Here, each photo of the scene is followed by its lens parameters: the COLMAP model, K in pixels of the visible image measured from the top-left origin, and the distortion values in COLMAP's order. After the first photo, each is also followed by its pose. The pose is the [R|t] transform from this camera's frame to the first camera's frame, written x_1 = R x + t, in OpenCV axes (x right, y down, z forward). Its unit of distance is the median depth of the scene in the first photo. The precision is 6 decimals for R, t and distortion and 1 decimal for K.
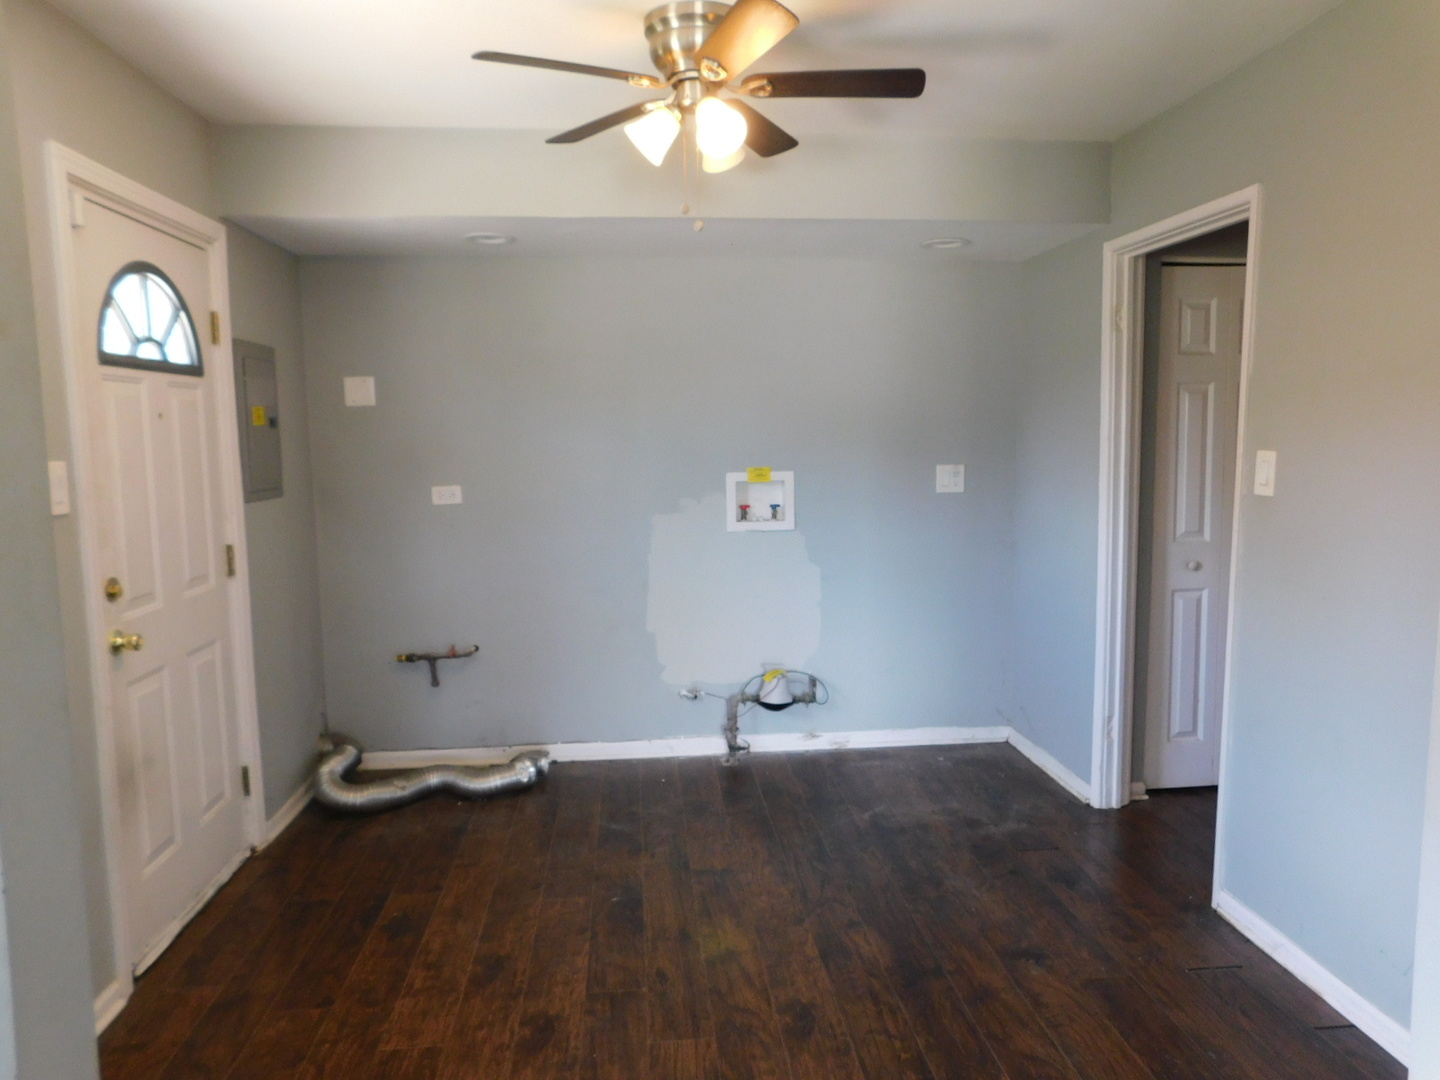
lens RADIAL K [[969.7, 0, 720.3], [0, 969.7, 535.6], [0, 0, 1]] dist [-0.054080, 0.059244]
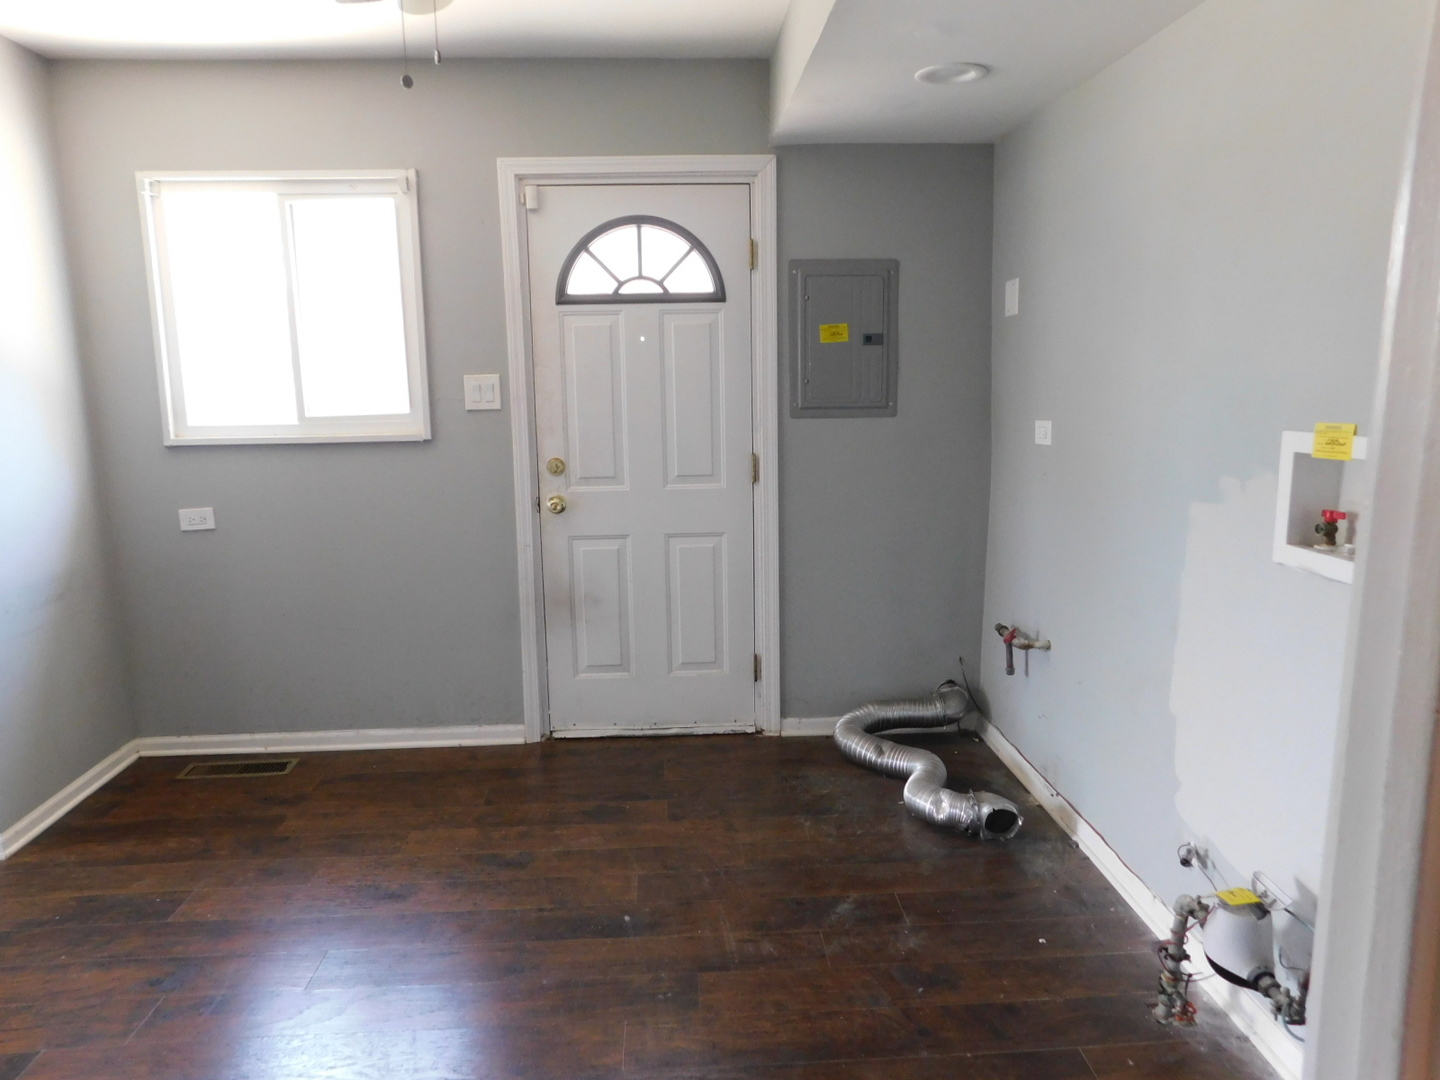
lens RADIAL K [[969.7, 0, 720.3], [0, 969.7, 535.6], [0, 0, 1]] dist [-0.054080, 0.059244]
pose [[-0.031566, 0.178687, -0.983399, 0.631027], [-0.092052, 0.979188, 0.180877, -0.101234], [0.995254, 0.096233, -0.014461, 1.036790]]
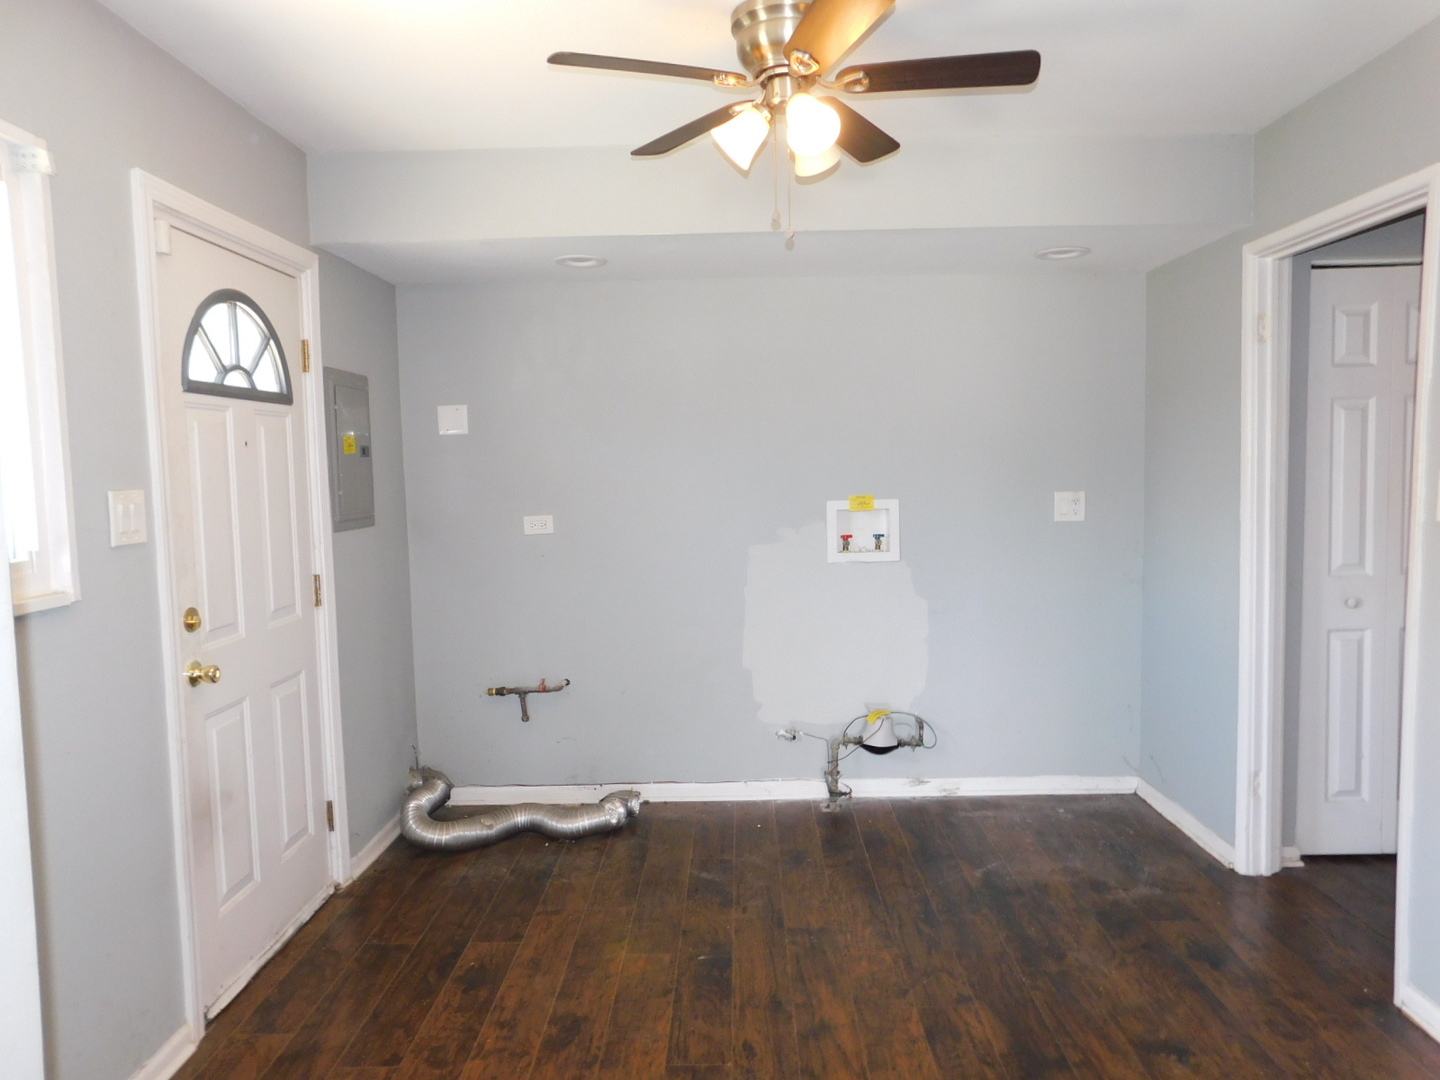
lens RADIAL K [[969.7, 0, 720.3], [0, 969.7, 535.6], [0, 0, 1]] dist [-0.054080, 0.059244]
pose [[0.993803, -0.000070, -0.111152, 0.011032], [-0.003472, 0.999492, -0.031673, -0.000709], [0.111097, 0.031863, 0.993299, 0.064821]]
